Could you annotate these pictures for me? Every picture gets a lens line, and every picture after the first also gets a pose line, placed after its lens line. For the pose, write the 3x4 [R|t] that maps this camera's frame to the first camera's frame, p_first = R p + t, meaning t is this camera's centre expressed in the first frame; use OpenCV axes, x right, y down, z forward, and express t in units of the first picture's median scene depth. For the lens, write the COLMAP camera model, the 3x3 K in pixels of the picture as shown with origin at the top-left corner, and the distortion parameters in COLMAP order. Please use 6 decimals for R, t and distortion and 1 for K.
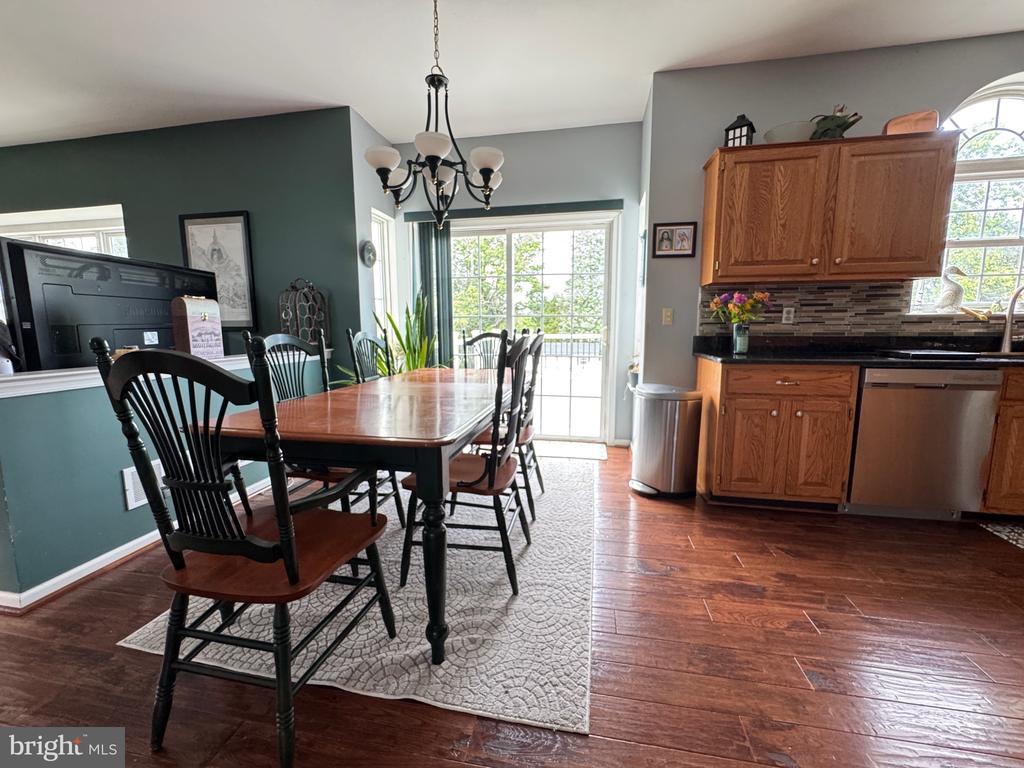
lens RADIAL K [[413.4, 0, 511.2], [0, 413.4, 382.9], [0, 0, 1]] dist [-0.001909, -0.000078]
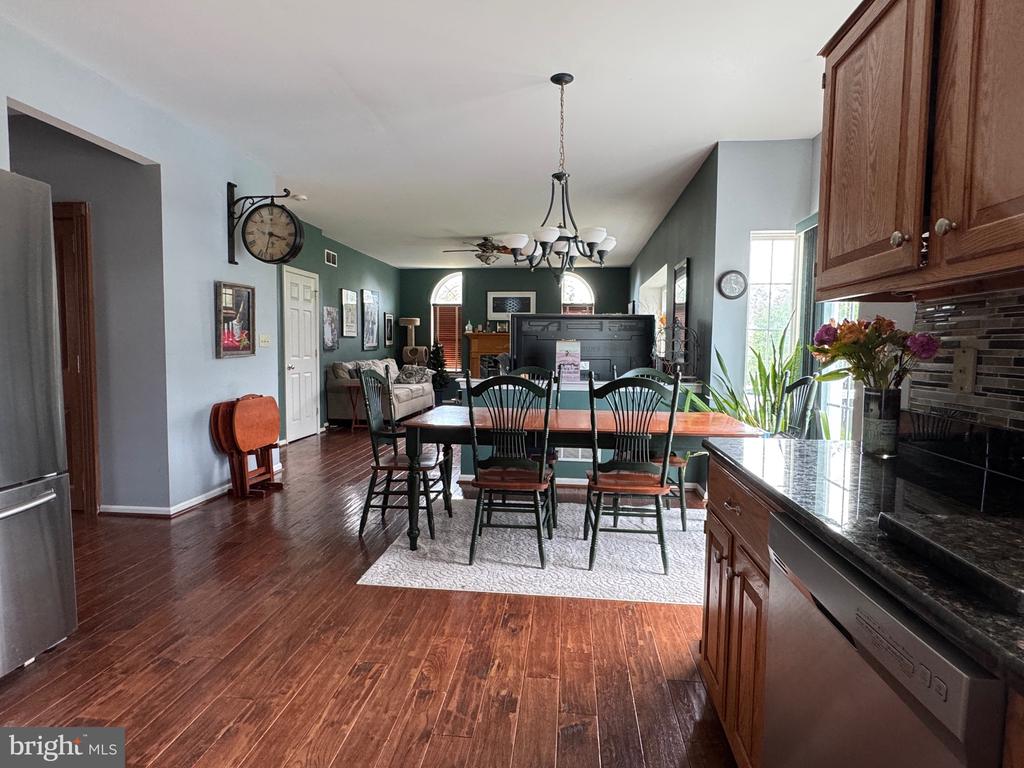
lens RADIAL K [[565.7, 0, 512.0], [0, 565.7, 384.0], [0, 0, 1]] dist [-0.000889, -0.000135]
pose [[0.081191, 0.071026, -0.994165, 1.213793], [-0.144870, 0.987706, 0.058733, -0.133943], [0.986114, 0.139256, 0.090483, 0.597261]]
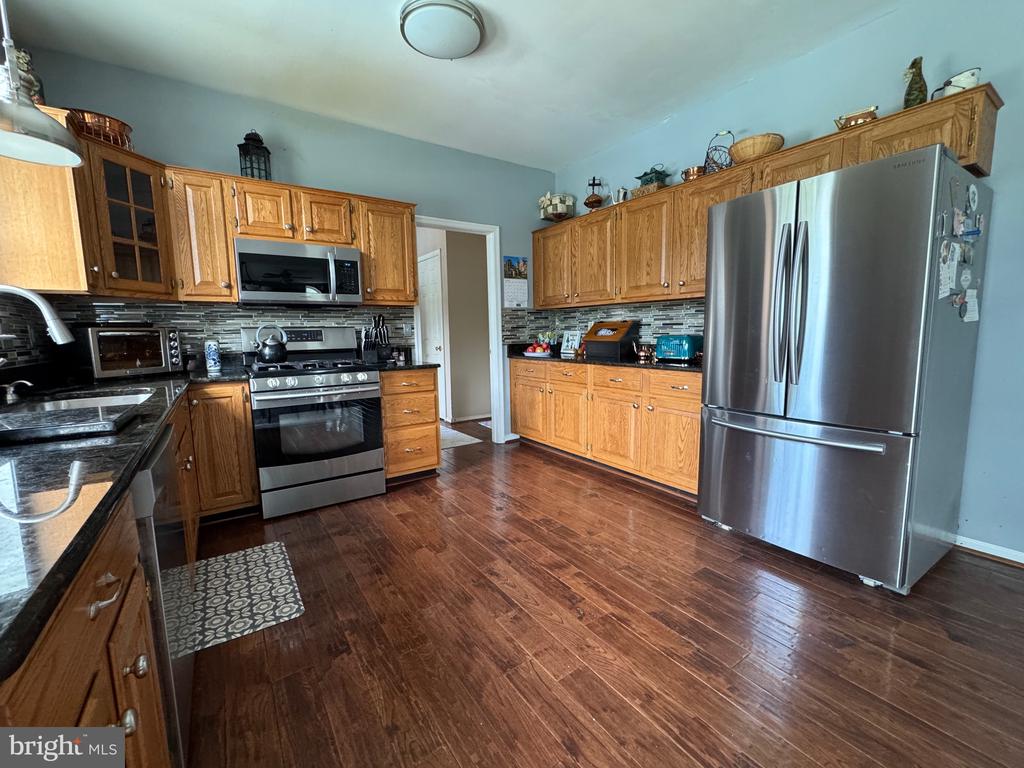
lens RADIAL K [[429.9, 0, 511.2], [0, 429.9, 383.3], [0, 0, 1]] dist [-0.002342, -0.000110]
pose [[-0.704361, -0.068922, 0.706488, 0.277766], [0.116463, 0.970567, 0.210798, -0.144523], [-0.700222, 0.230758, -0.675603, 0.890834]]
